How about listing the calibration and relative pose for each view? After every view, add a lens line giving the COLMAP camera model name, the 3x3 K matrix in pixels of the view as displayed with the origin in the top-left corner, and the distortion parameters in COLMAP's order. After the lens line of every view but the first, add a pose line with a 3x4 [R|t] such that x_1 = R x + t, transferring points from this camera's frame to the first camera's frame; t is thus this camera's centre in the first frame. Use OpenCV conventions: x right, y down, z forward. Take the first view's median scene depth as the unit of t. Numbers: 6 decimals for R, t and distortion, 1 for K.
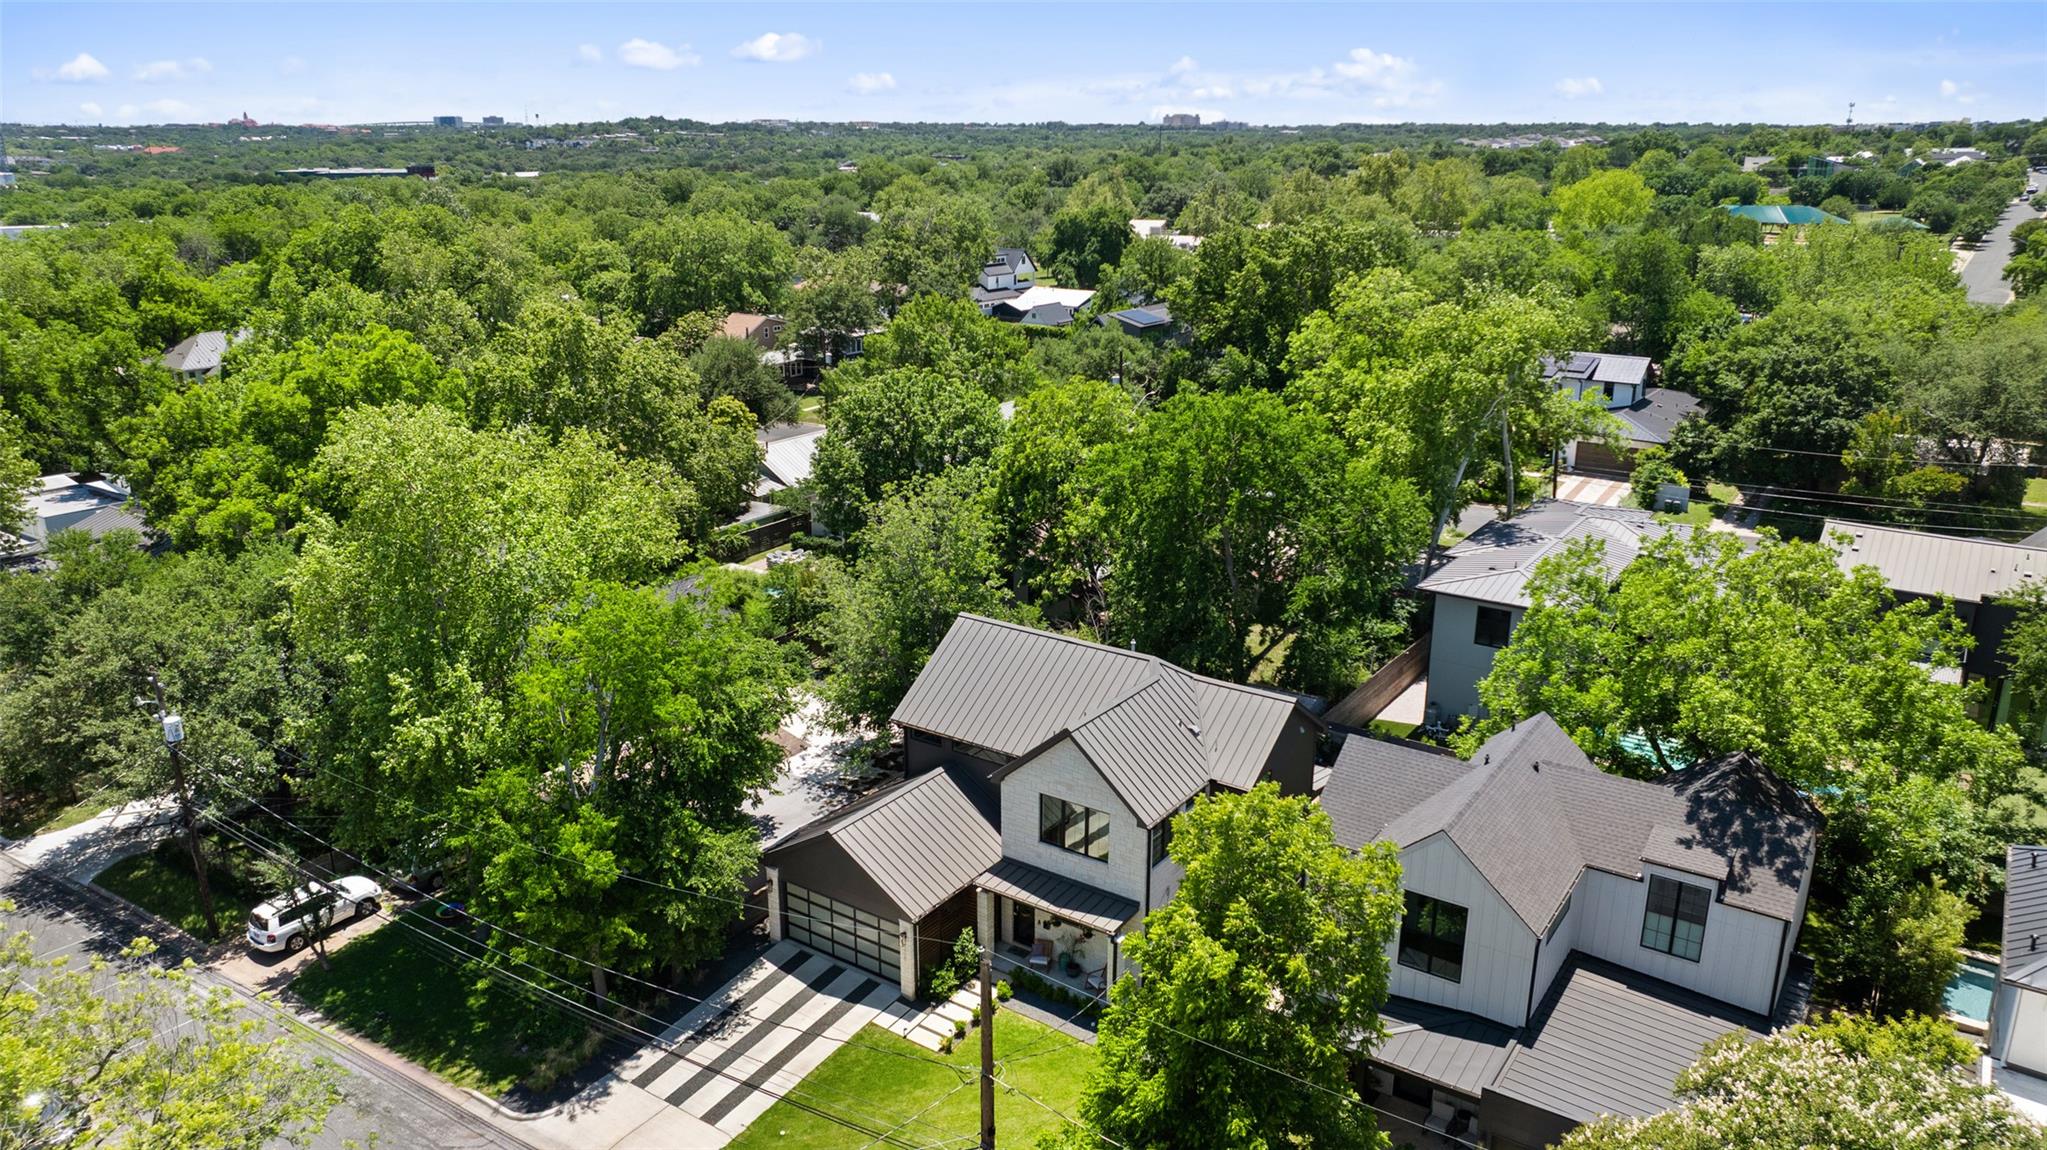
lens RADIAL K [[1455.0, 0, 1023.5], [0, 1455.0, 575.0], [0, 0, 1]] dist [-0.029565, 0.043836]
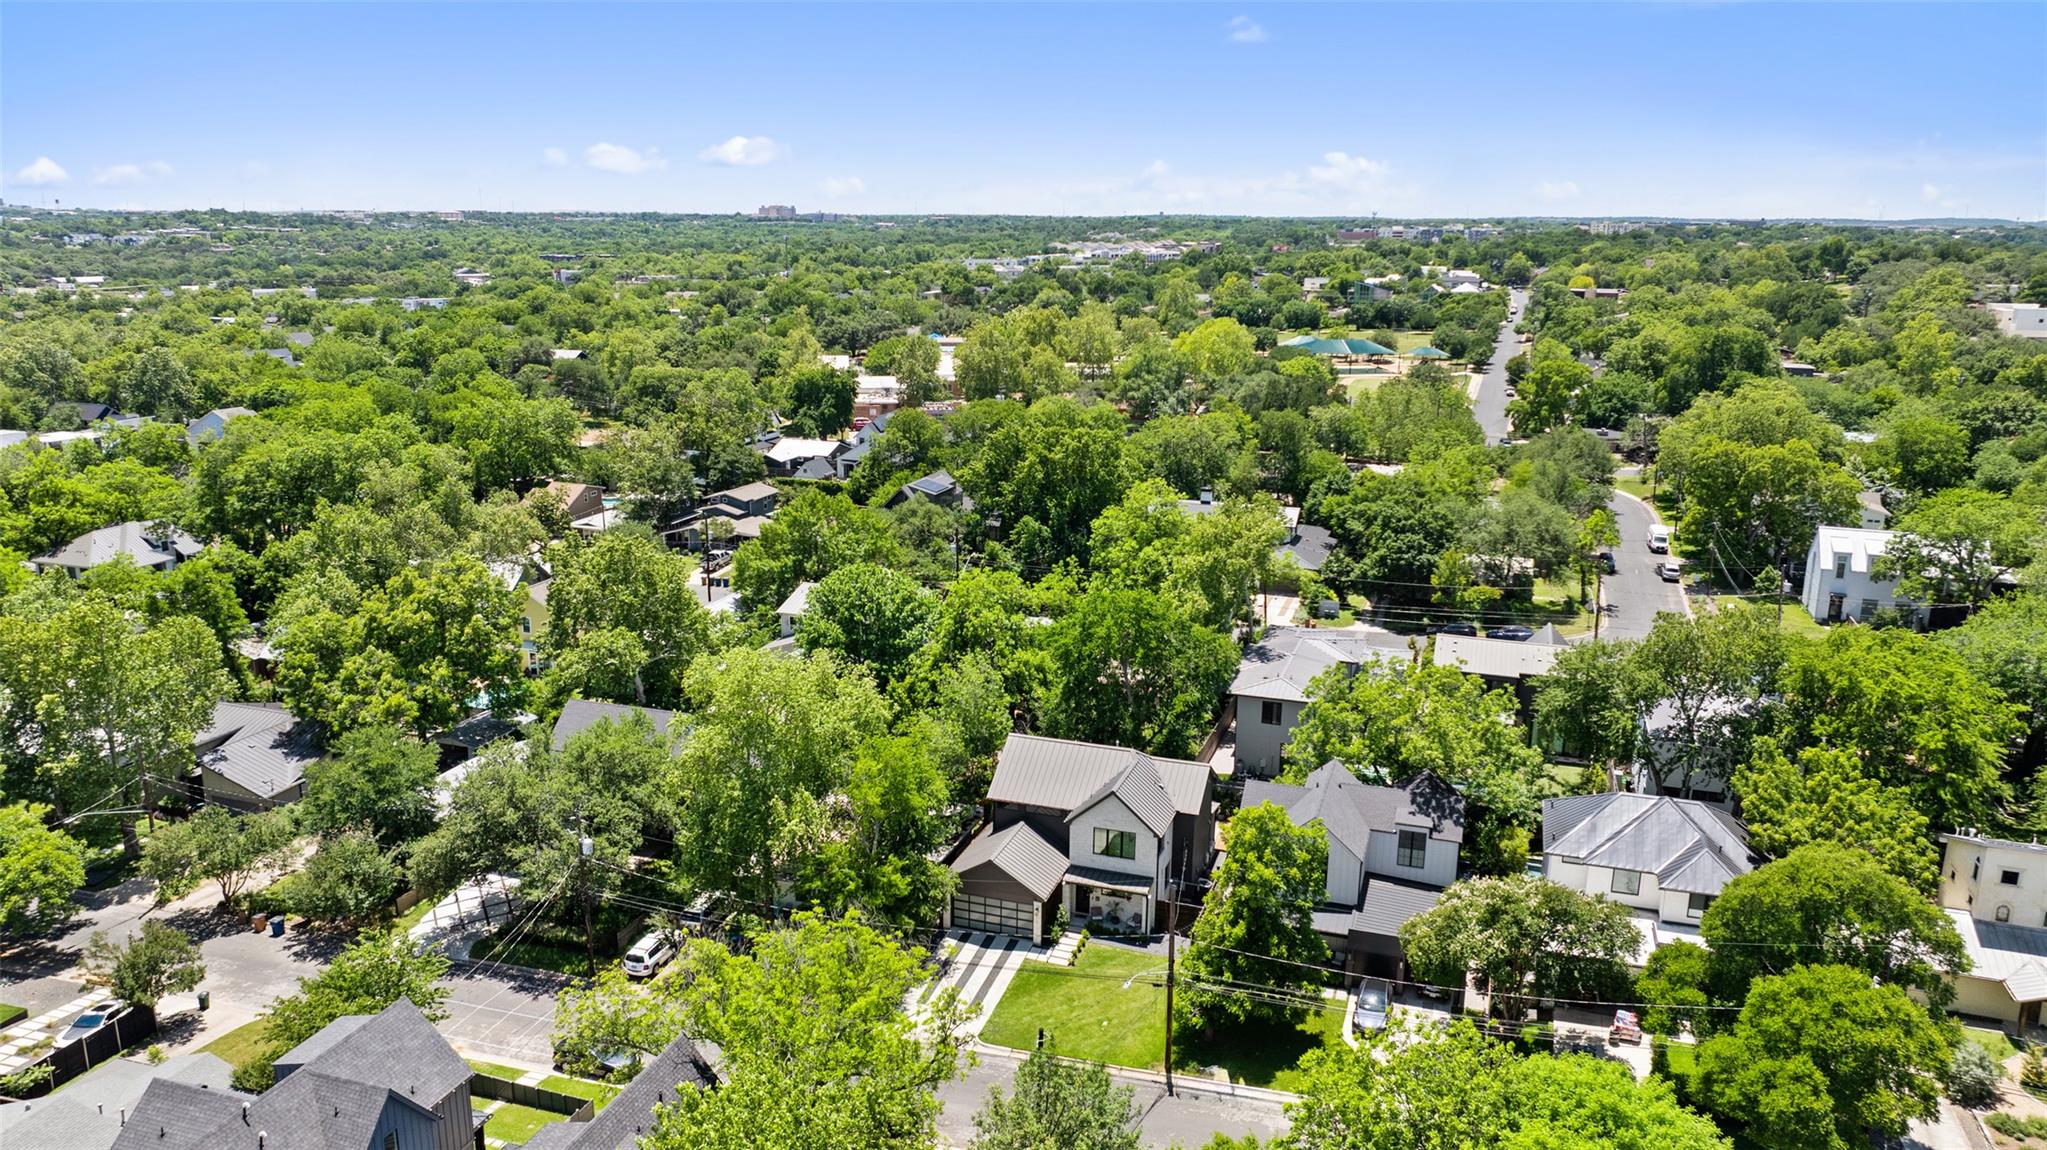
lens RADIAL K [[1530.4, 0, 1023.5], [0, 1530.4, 575.0], [0, 0, 1]] dist [0.012476, 0.002807]
pose [[0.958372, -0.059756, 0.279199, -0.332771], [0.073195, 0.996595, -0.037949, -0.058061], [-0.275981, 0.056805, 0.959483, -0.488643]]
